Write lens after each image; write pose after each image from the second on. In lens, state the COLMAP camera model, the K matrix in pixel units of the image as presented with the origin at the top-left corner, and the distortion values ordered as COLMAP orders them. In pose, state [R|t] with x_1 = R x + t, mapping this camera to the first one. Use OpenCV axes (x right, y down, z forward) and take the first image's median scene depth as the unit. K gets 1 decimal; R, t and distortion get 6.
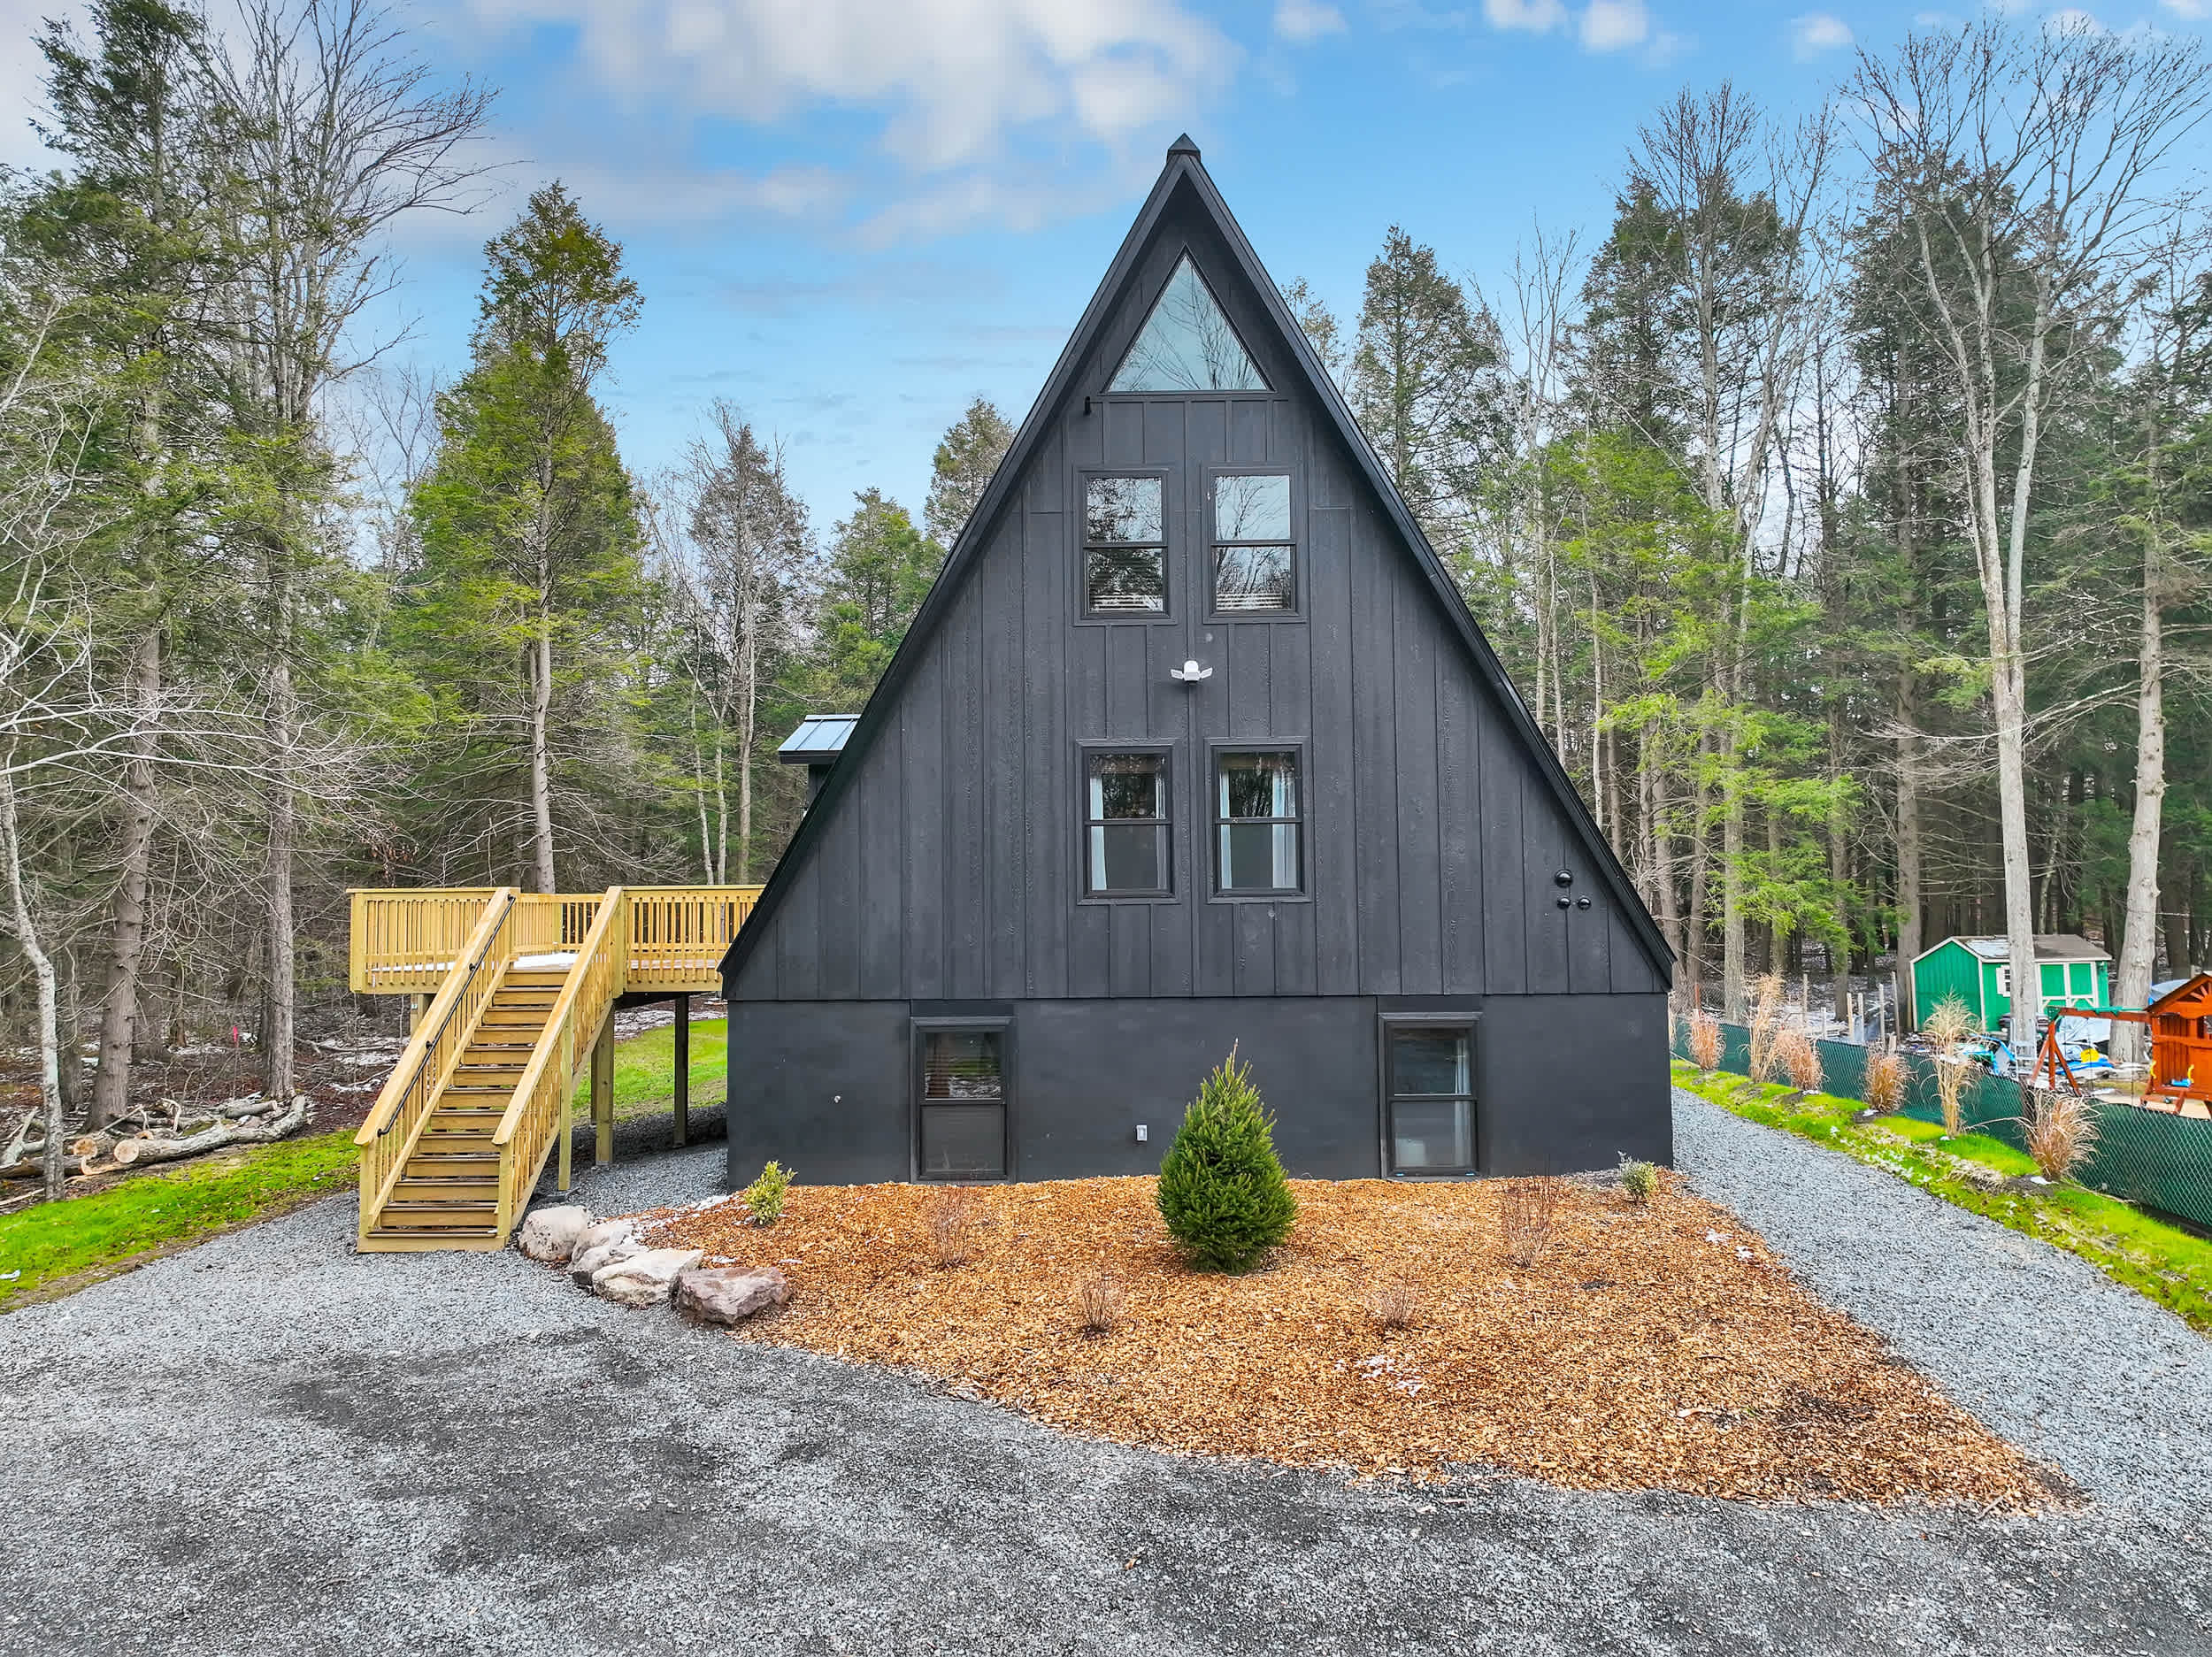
lens RADIAL K [[1563.4, 0, 1106.0], [0, 1563.4, 828.5], [0, 0, 1]] dist [-0.001783, 0.020655]
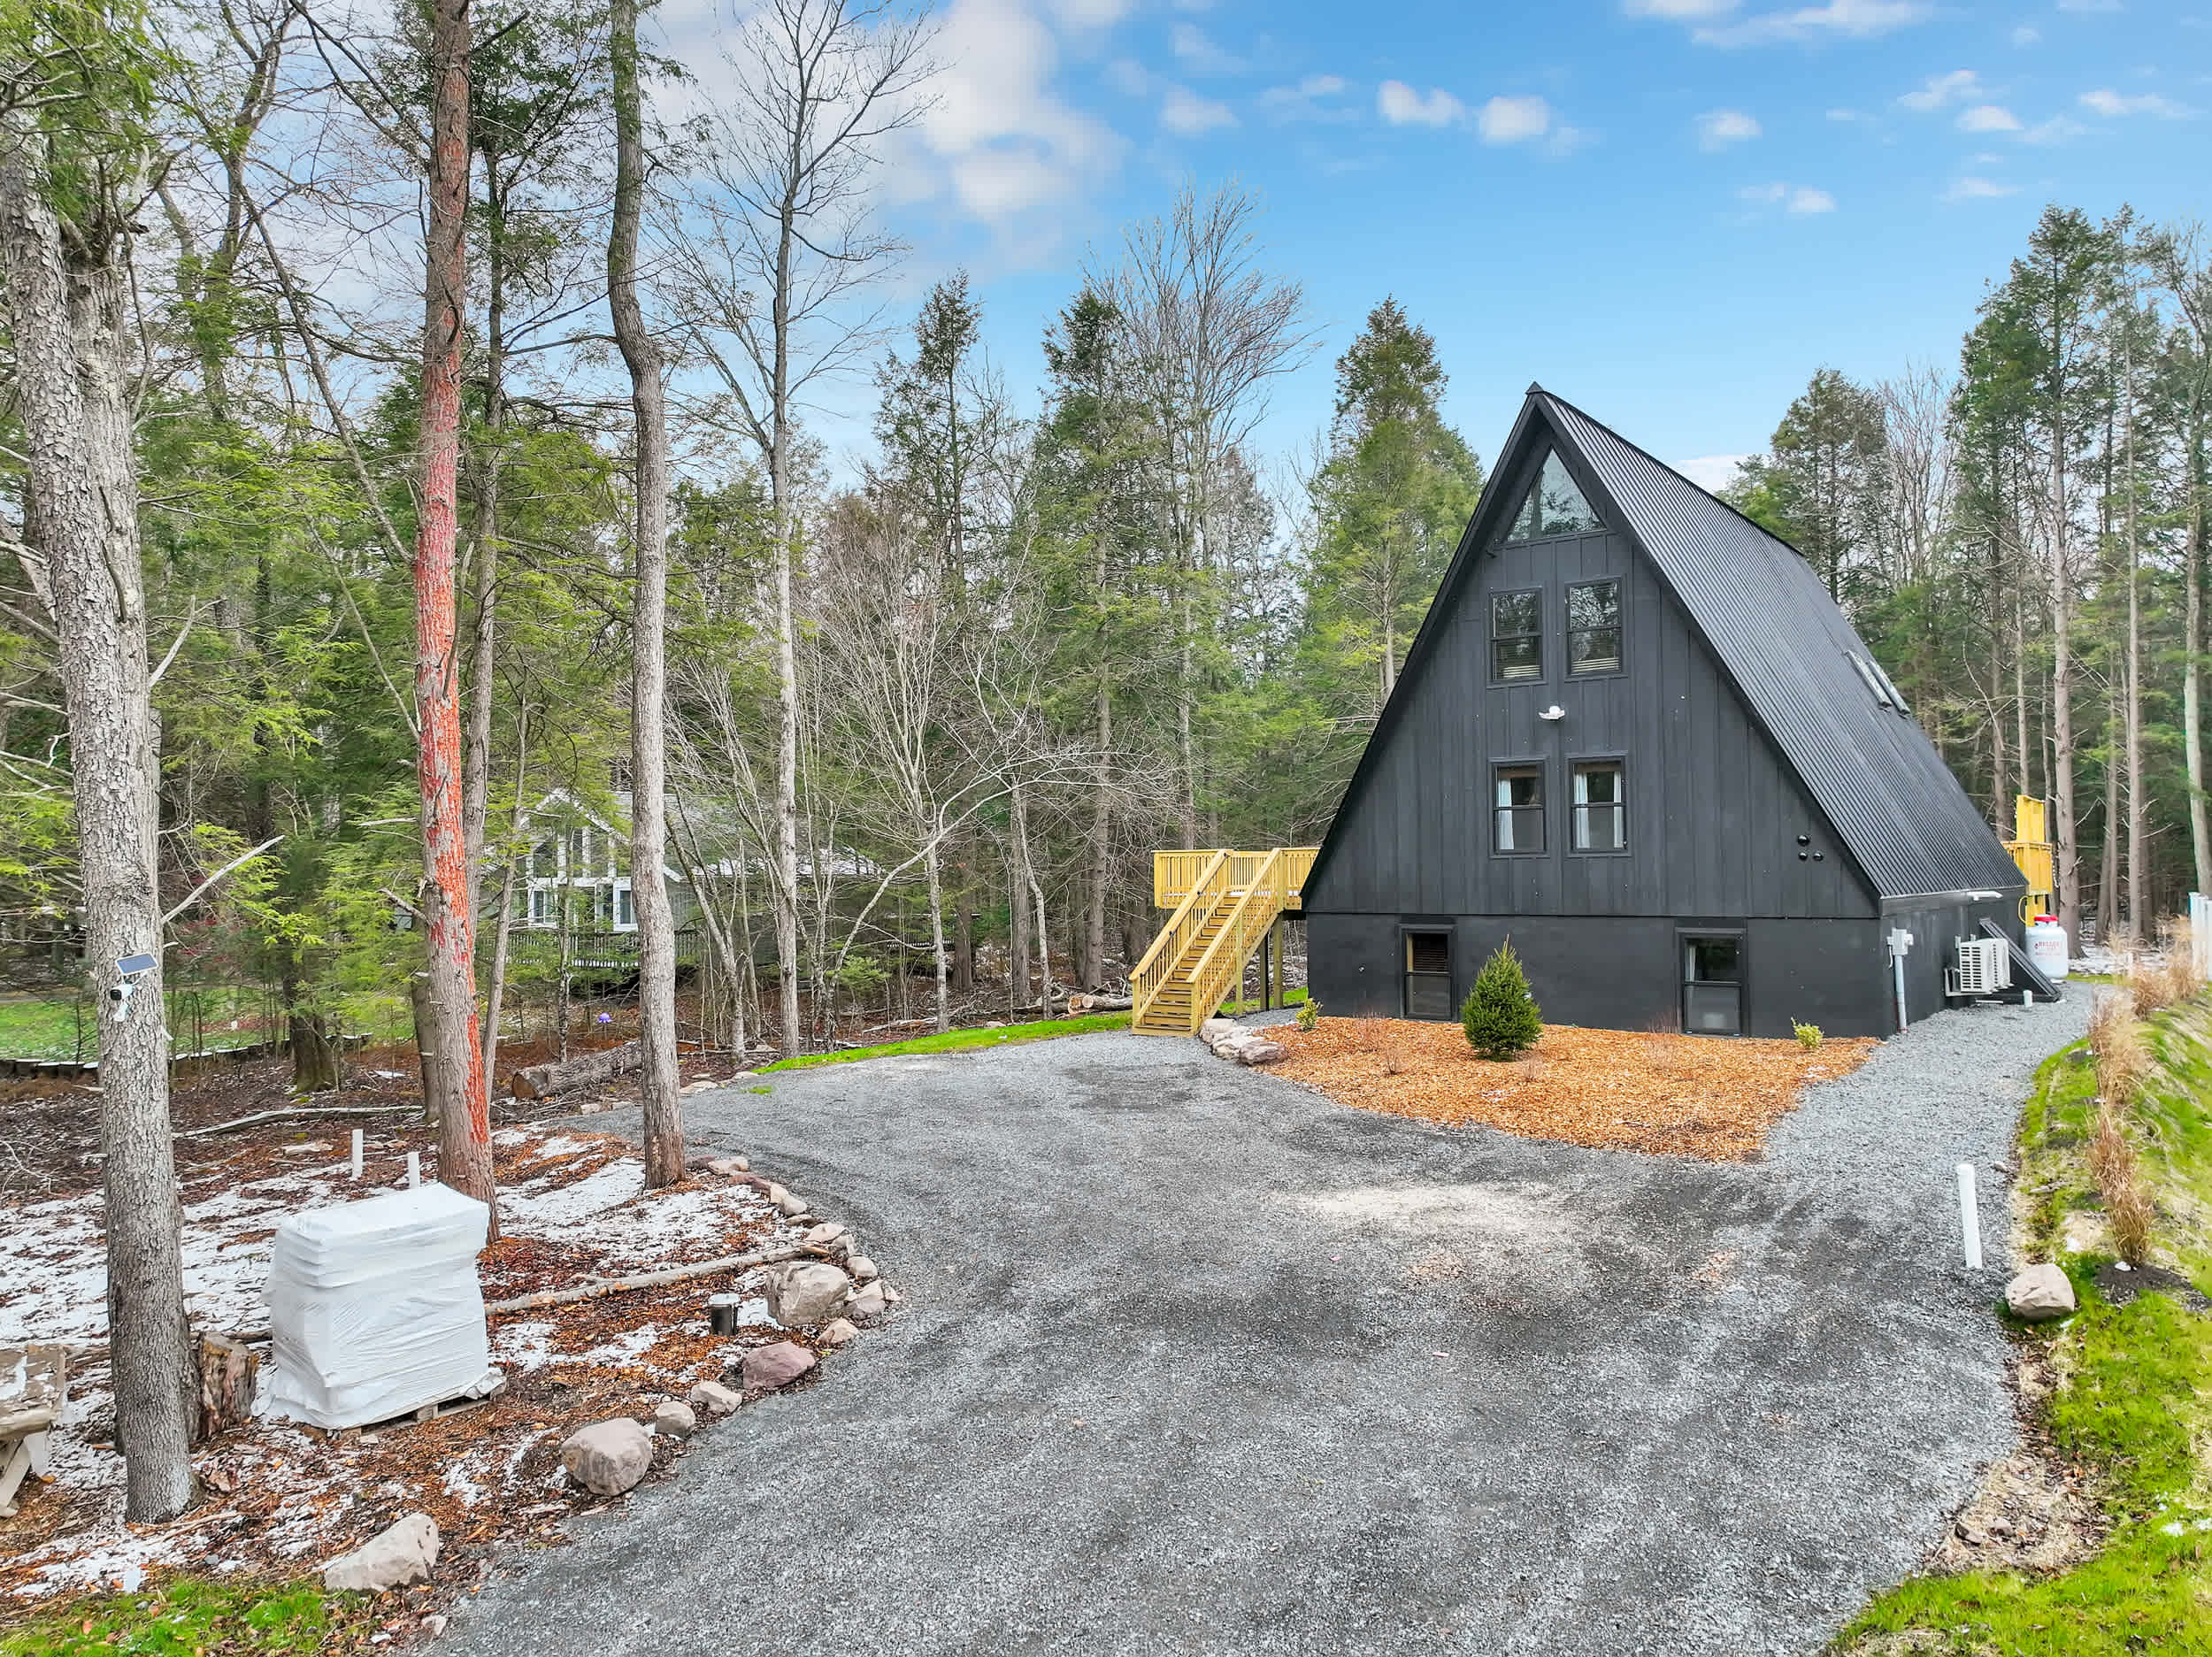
lens RADIAL K [[1563.4, 0, 1106.0], [0, 1563.4, 828.5], [0, 0, 1]] dist [-0.001783, 0.020655]
pose [[0.808499, -0.013611, -0.588340, 0.618979], [0.032163, 0.999260, 0.021081, -0.030192], [0.587618, -0.035967, 0.808339, -0.568277]]
